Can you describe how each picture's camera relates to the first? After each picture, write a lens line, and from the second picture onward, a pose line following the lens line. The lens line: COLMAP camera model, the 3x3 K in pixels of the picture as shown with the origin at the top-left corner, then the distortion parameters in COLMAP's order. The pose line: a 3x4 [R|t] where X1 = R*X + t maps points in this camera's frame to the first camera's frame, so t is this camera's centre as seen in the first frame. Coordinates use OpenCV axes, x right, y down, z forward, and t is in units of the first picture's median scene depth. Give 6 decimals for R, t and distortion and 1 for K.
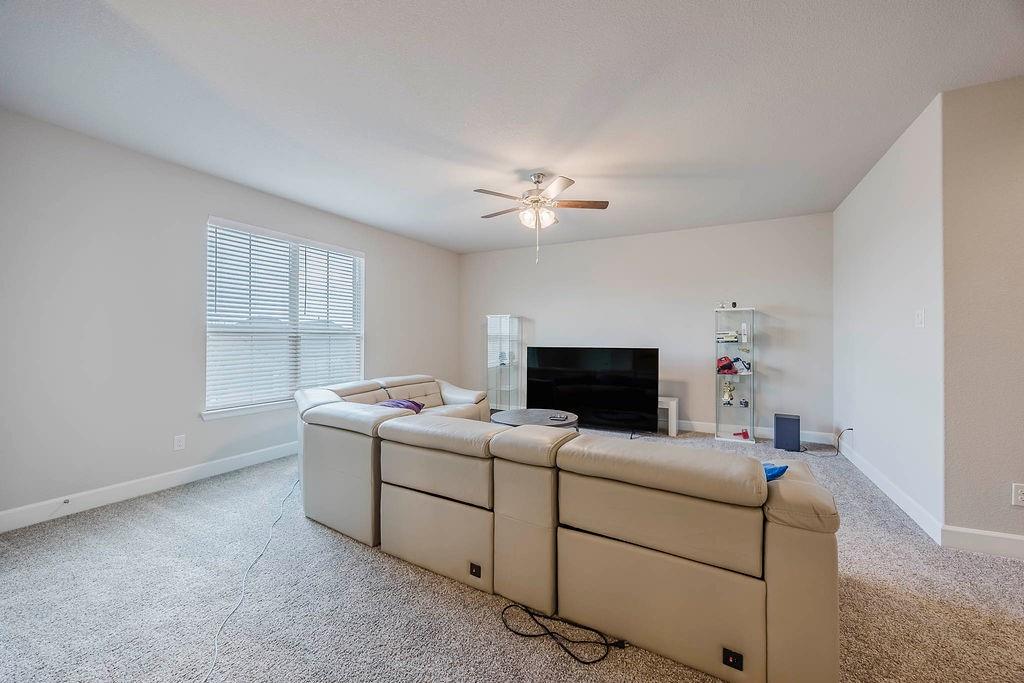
lens RADIAL K [[394.4, 0, 514.0], [0, 394.4, 341.8], [0, 0, 1]] dist [-0.001123, -0.000082]
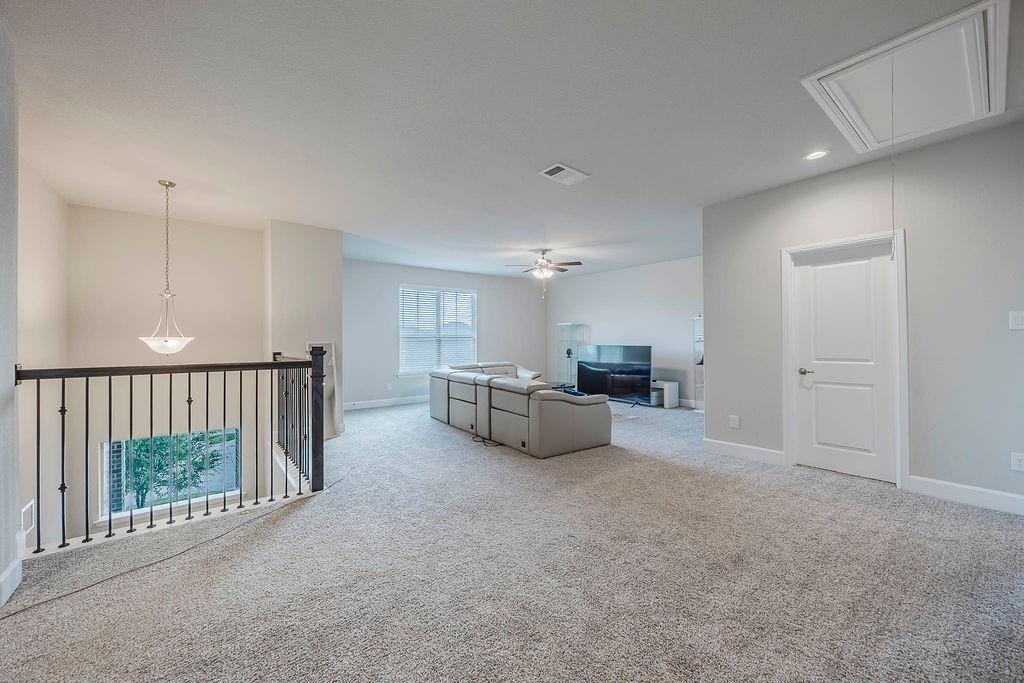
lens RADIAL K [[394.4, 0, 511.0], [0, 394.4, 341.3], [0, 0, 1]] dist [-0.001123, -0.000082]
pose [[0.909917, -0.003871, -0.414772, 0.686510], [0.003247, 0.999992, -0.002209, 0.001502], [0.414777, 0.000663, 0.909923, -0.726663]]
